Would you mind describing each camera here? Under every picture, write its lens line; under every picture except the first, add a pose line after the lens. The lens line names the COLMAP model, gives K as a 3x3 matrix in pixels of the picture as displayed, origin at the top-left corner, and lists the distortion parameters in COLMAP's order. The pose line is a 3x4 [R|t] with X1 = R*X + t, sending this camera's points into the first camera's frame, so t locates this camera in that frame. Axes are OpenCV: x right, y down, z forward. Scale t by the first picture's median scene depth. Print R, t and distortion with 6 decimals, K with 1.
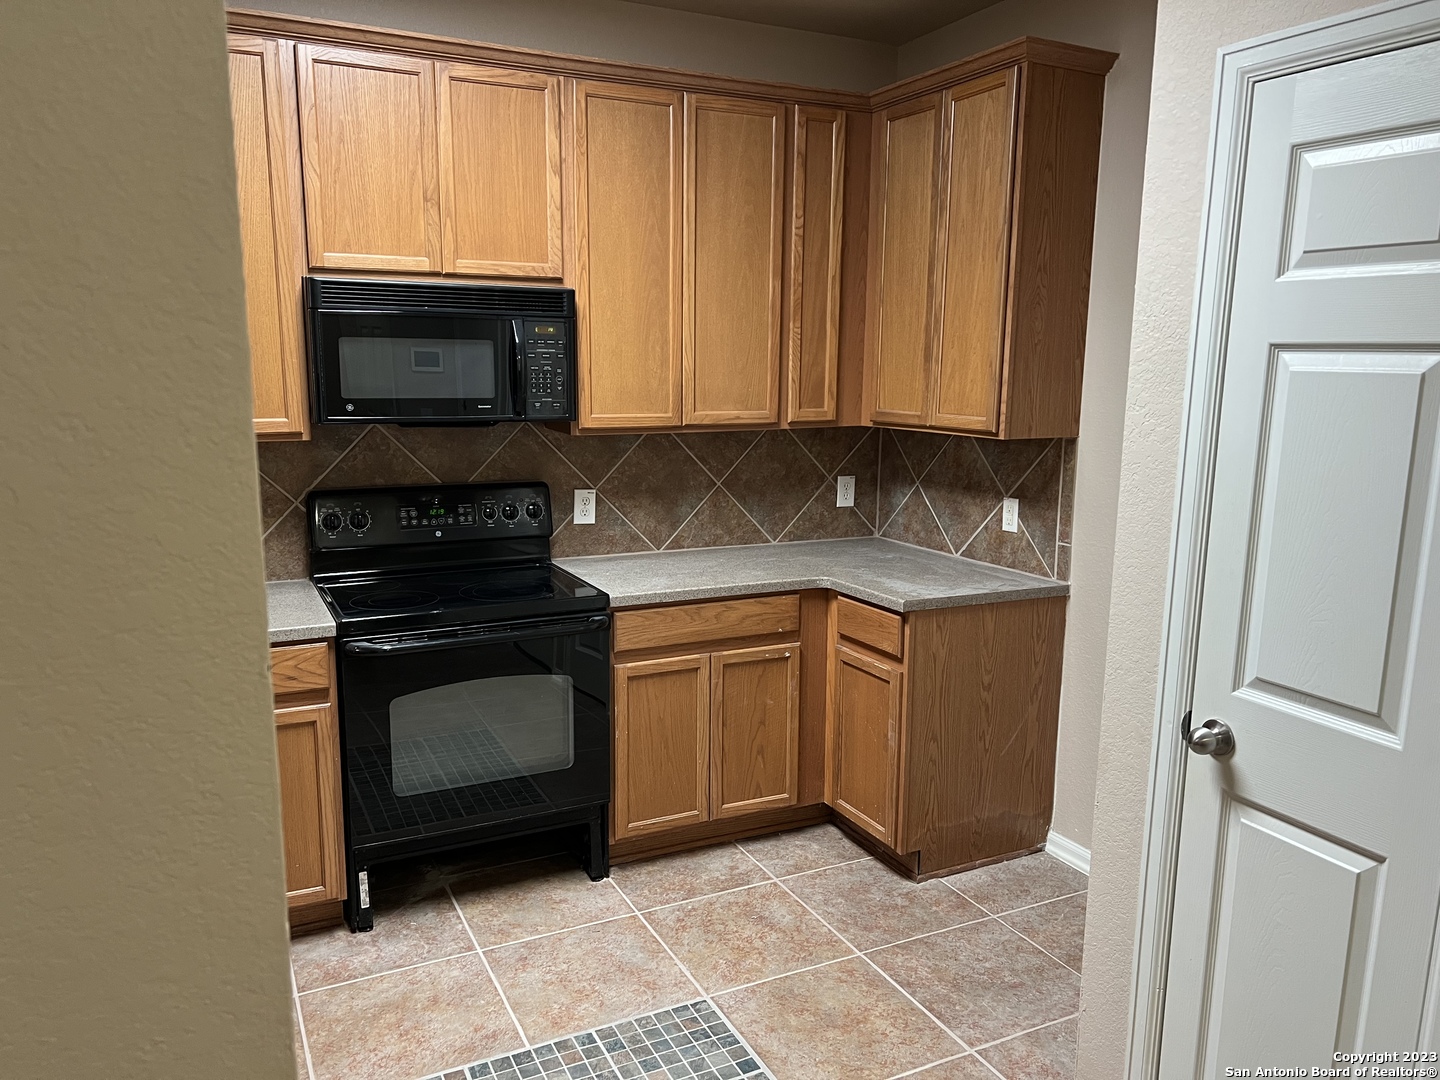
lens RADIAL K [[1085.3, 0, 718.3], [0, 1085.3, 547.1], [0, 0, 1]] dist [0.084456, -0.099205]
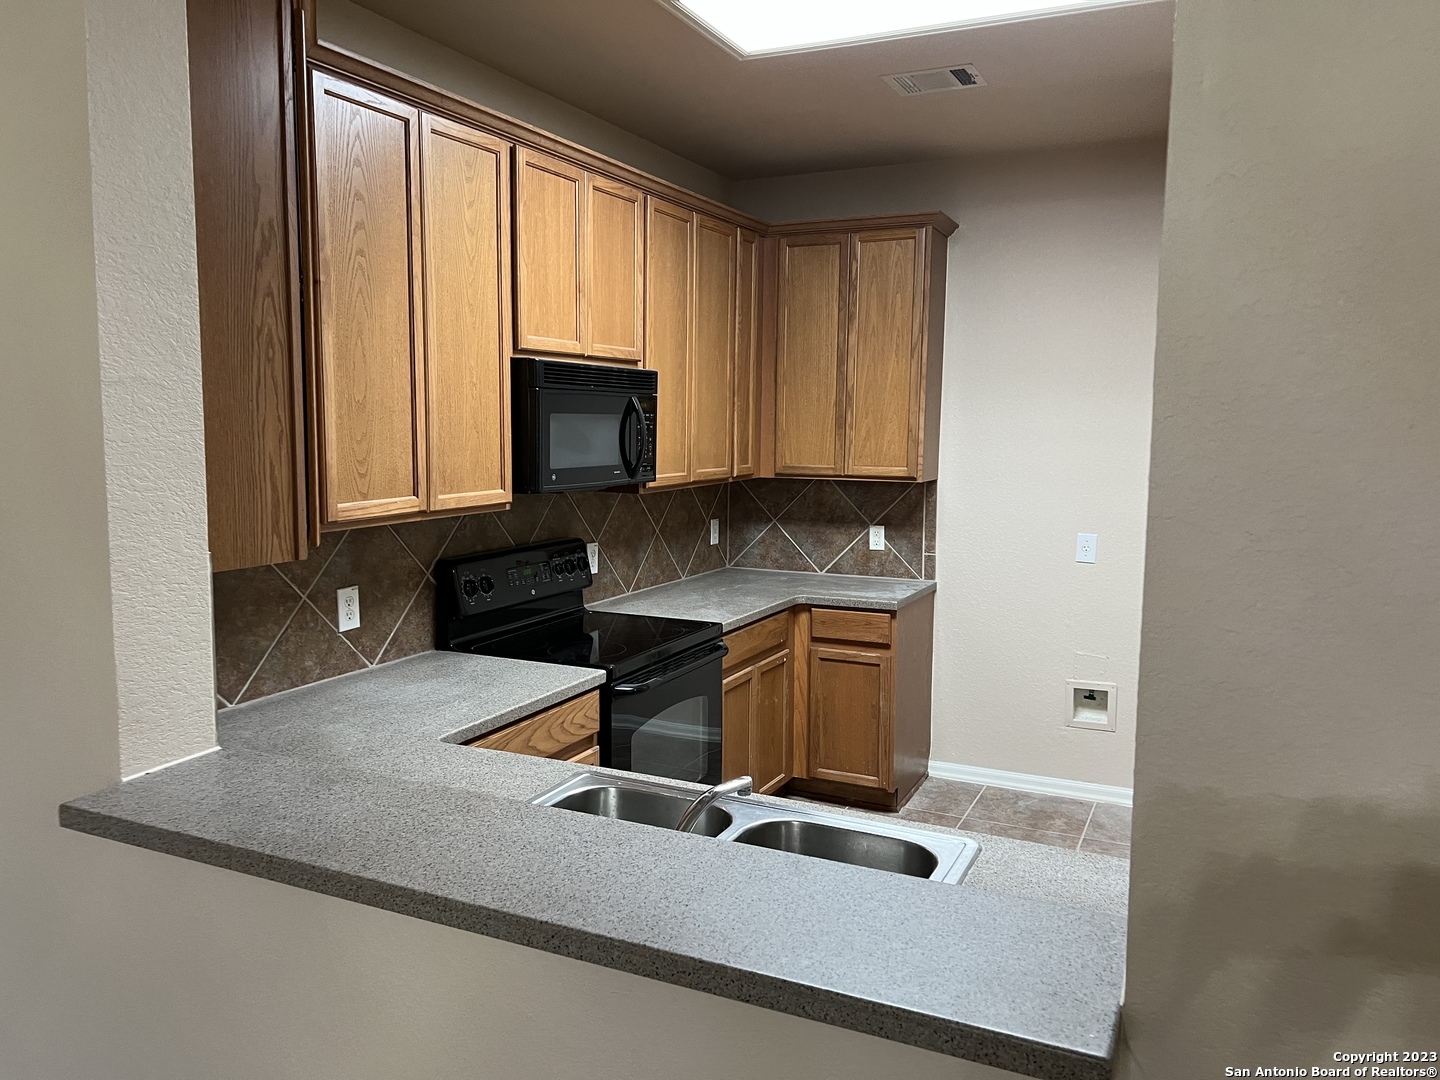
lens RADIAL K [[1085.3, 0, 718.3], [0, 1085.3, 547.1], [0, 0, 1]] dist [0.084456, -0.099205]
pose [[0.784176, -0.077010, 0.615741, -0.789111], [0.105049, 0.994422, -0.009414, -0.027923], [-0.611582, 0.072065, 0.787892, 0.048828]]
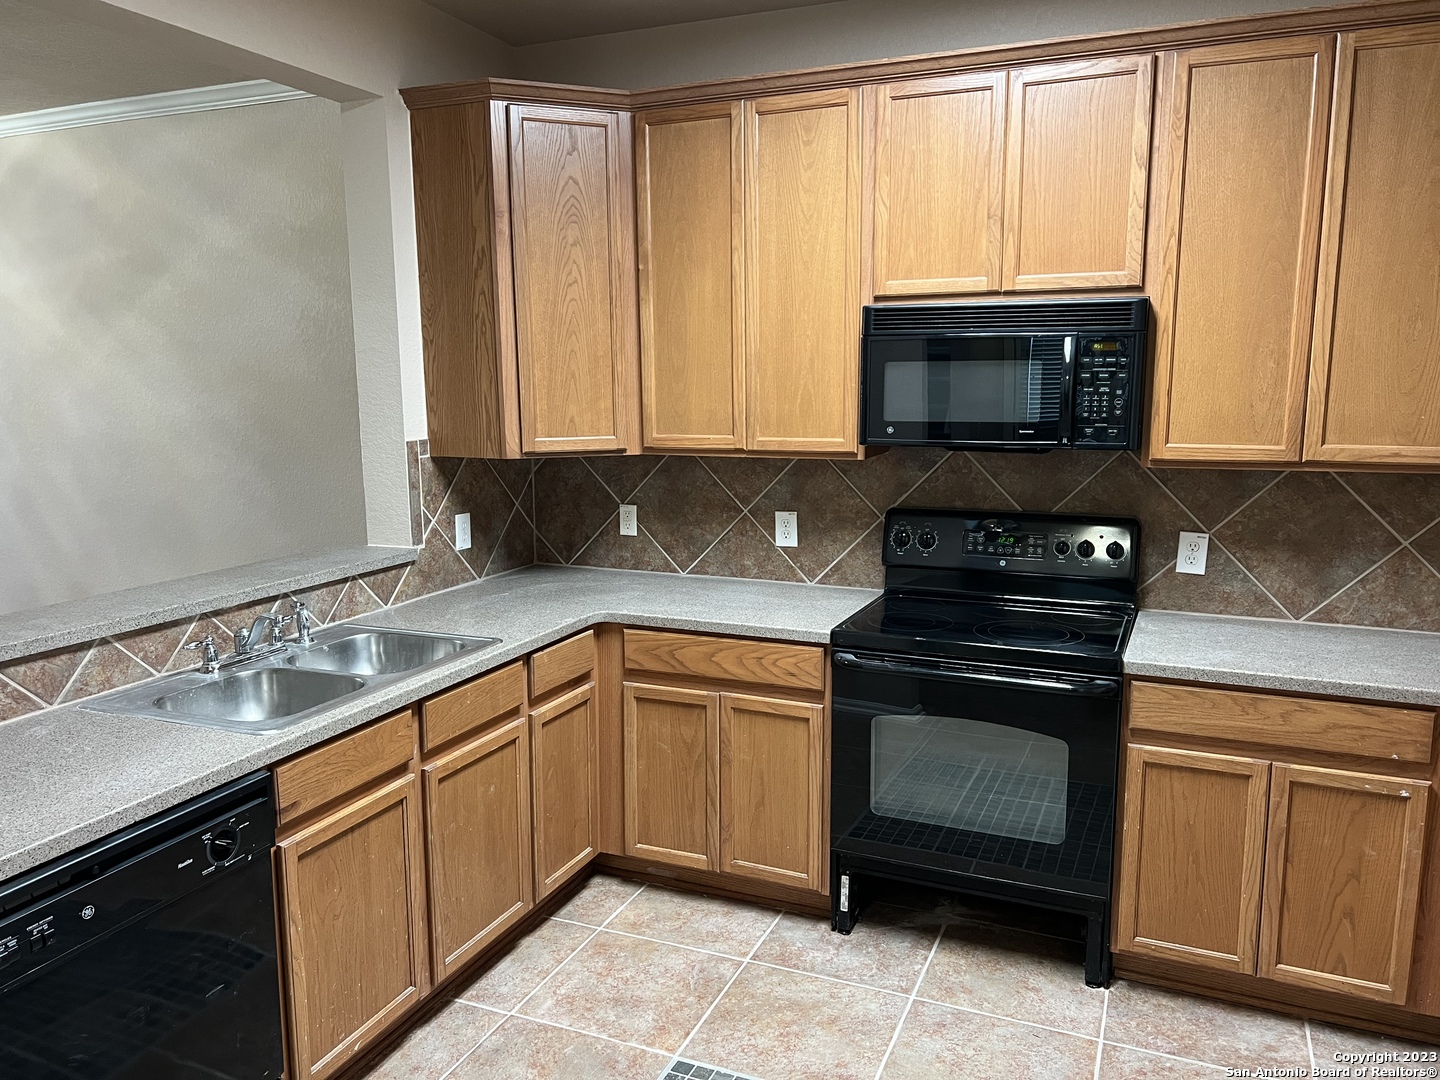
lens RADIAL K [[1085.3, 0, 718.3], [0, 1085.3, 547.1], [0, 0, 1]] dist [0.084456, -0.099205]
pose [[0.649777, 0.110121, -0.752106, 0.307912], [-0.121765, 0.991752, 0.040012, -0.035119], [0.750308, 0.065581, 0.657827, 0.189600]]
